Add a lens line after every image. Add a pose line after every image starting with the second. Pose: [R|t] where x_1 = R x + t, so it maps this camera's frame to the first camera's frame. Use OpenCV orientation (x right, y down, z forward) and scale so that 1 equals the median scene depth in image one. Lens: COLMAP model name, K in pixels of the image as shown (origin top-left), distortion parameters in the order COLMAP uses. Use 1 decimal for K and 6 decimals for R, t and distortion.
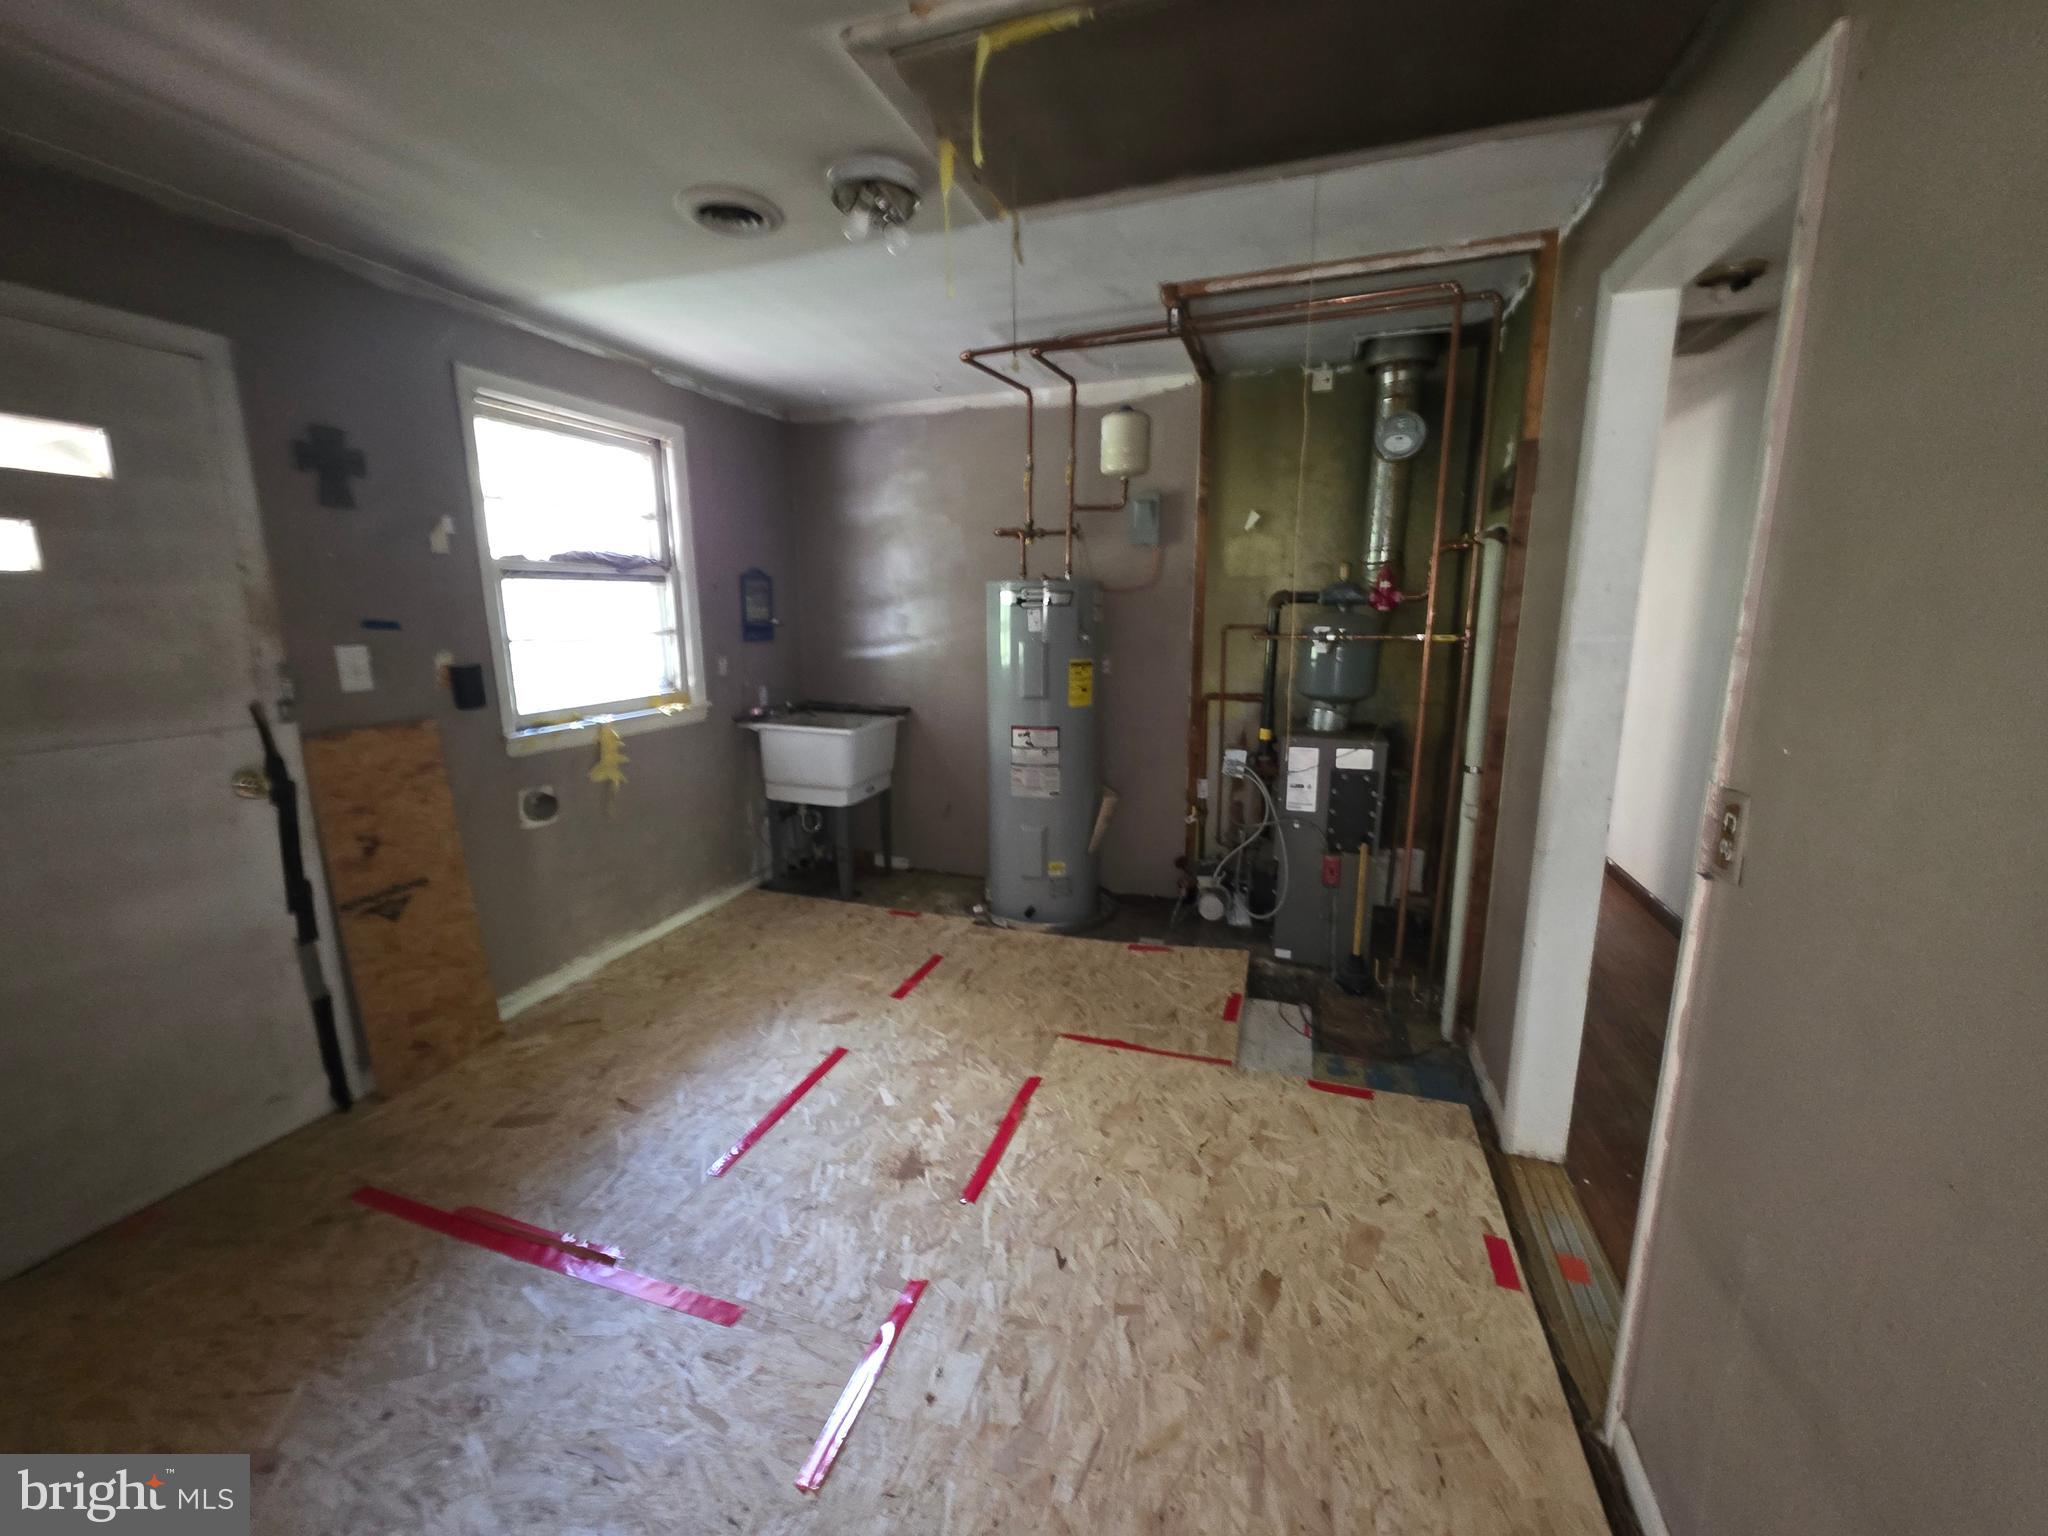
lens RADIAL K [[816.5, 0, 1016.7], [0, 816.5, 761.4], [0, 0, 1]] dist [0.004394, -0.001145]
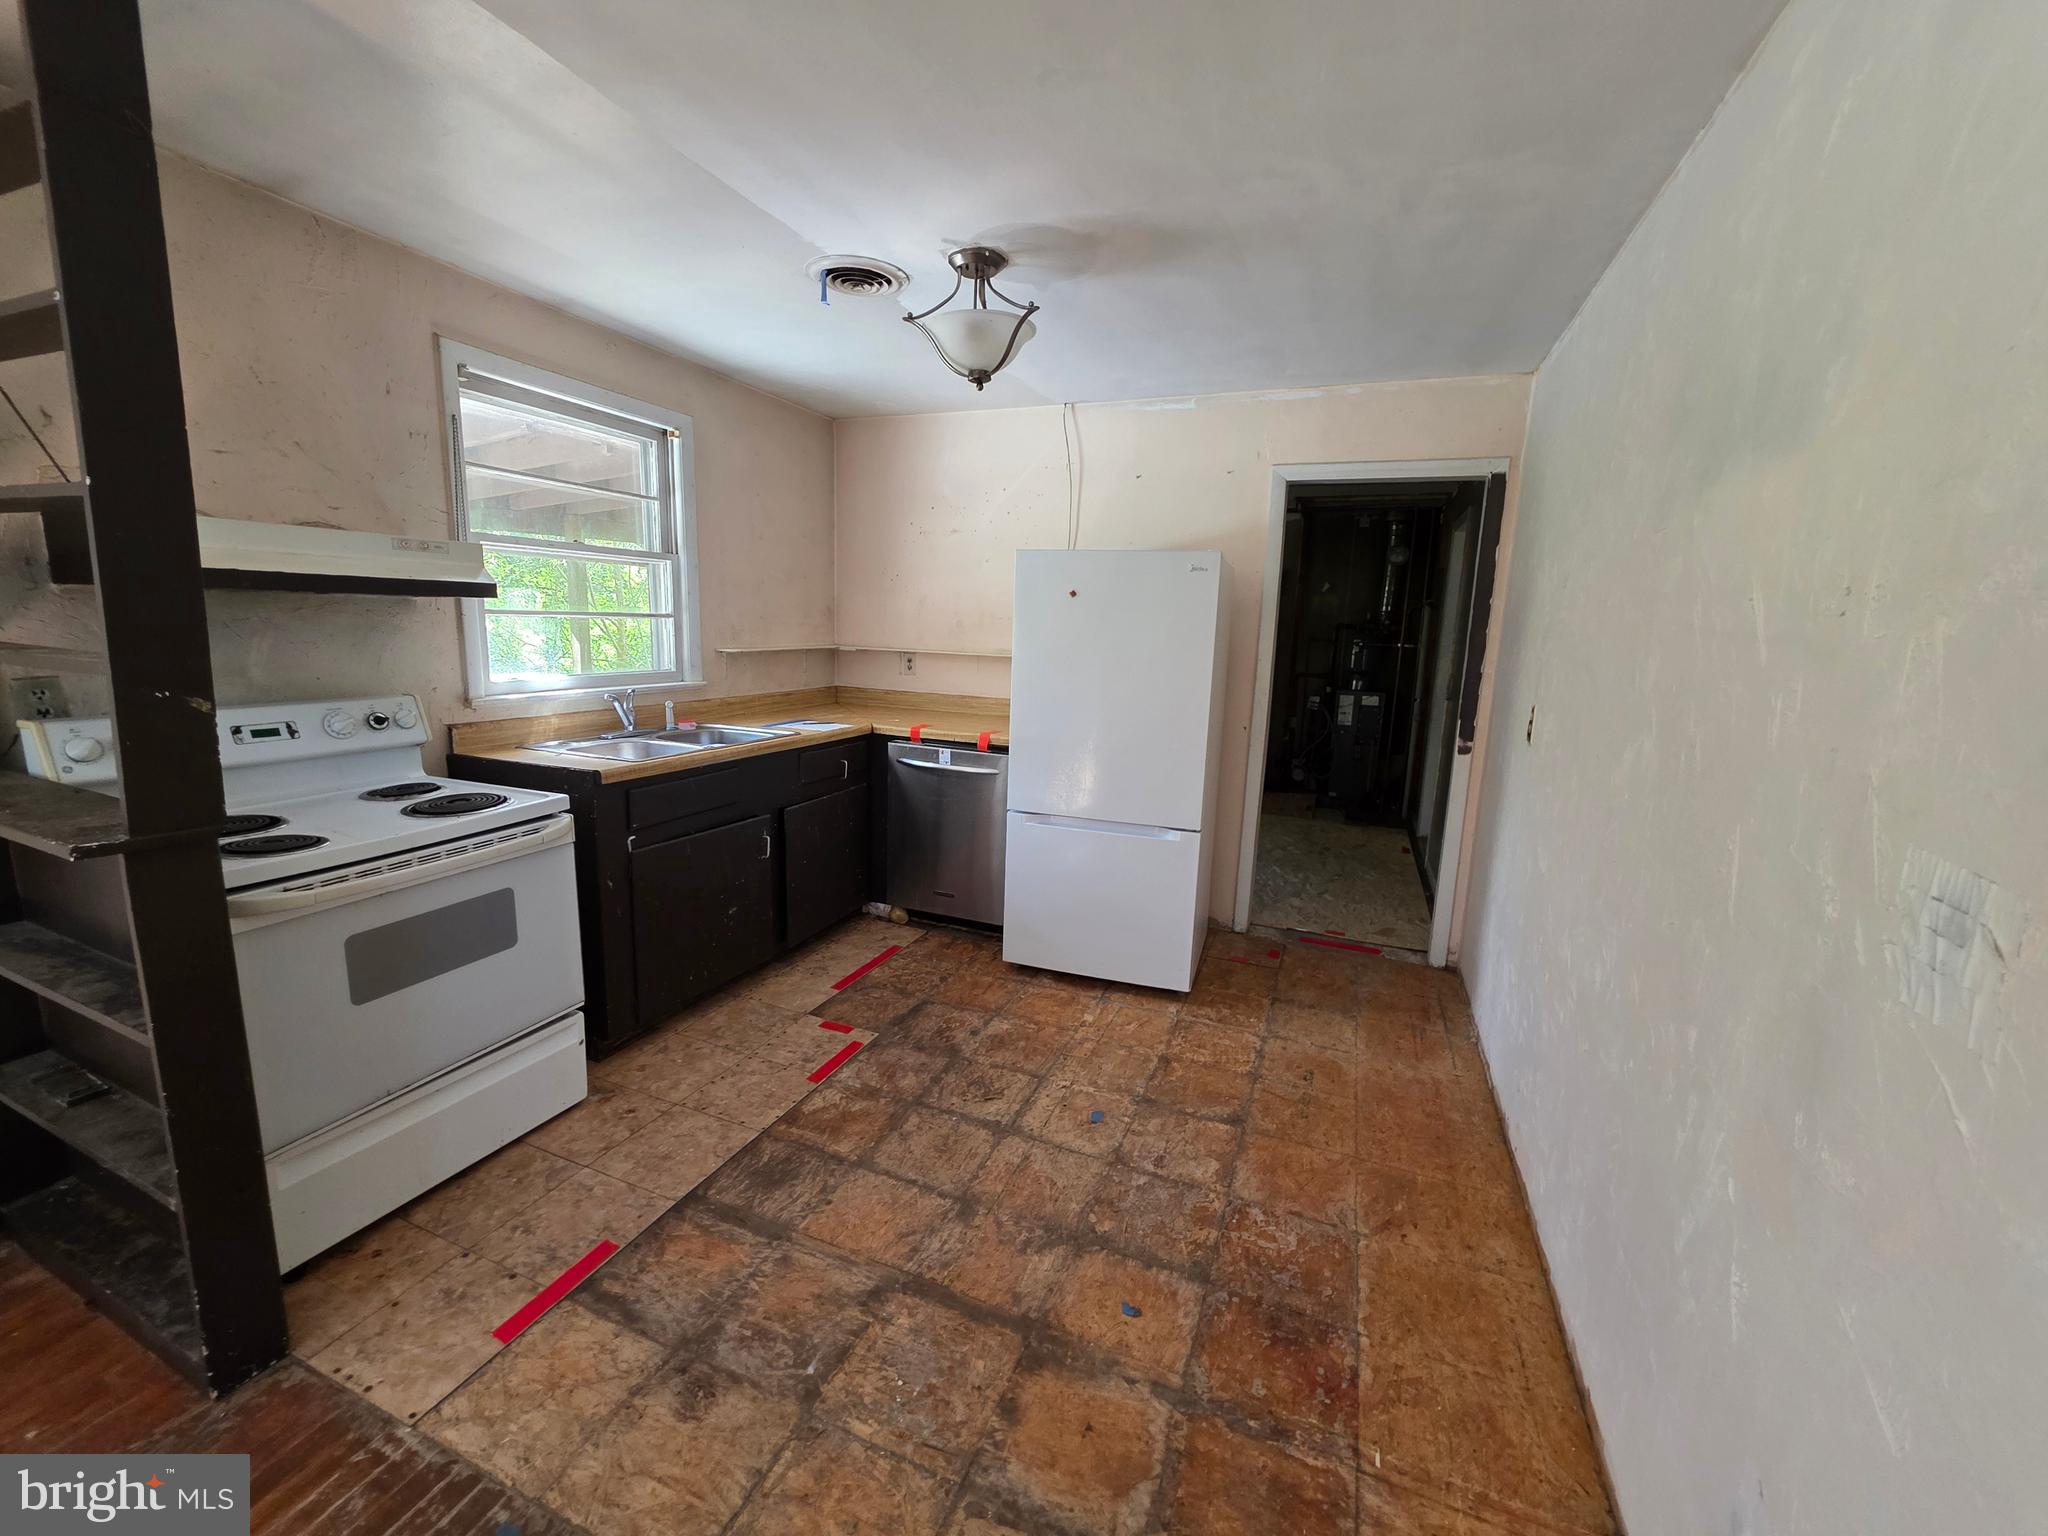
lens RADIAL K [[816.5, 0, 1012.6], [0, 816.5, 764.1], [0, 0, 1]] dist [0.004394, -0.001145]
pose [[0.997427, 0.048393, -0.052889, -0.400561], [-0.049219, 0.998684, -0.014436, 0.234225], [0.052120, 0.017002, 0.998496, -1.179612]]
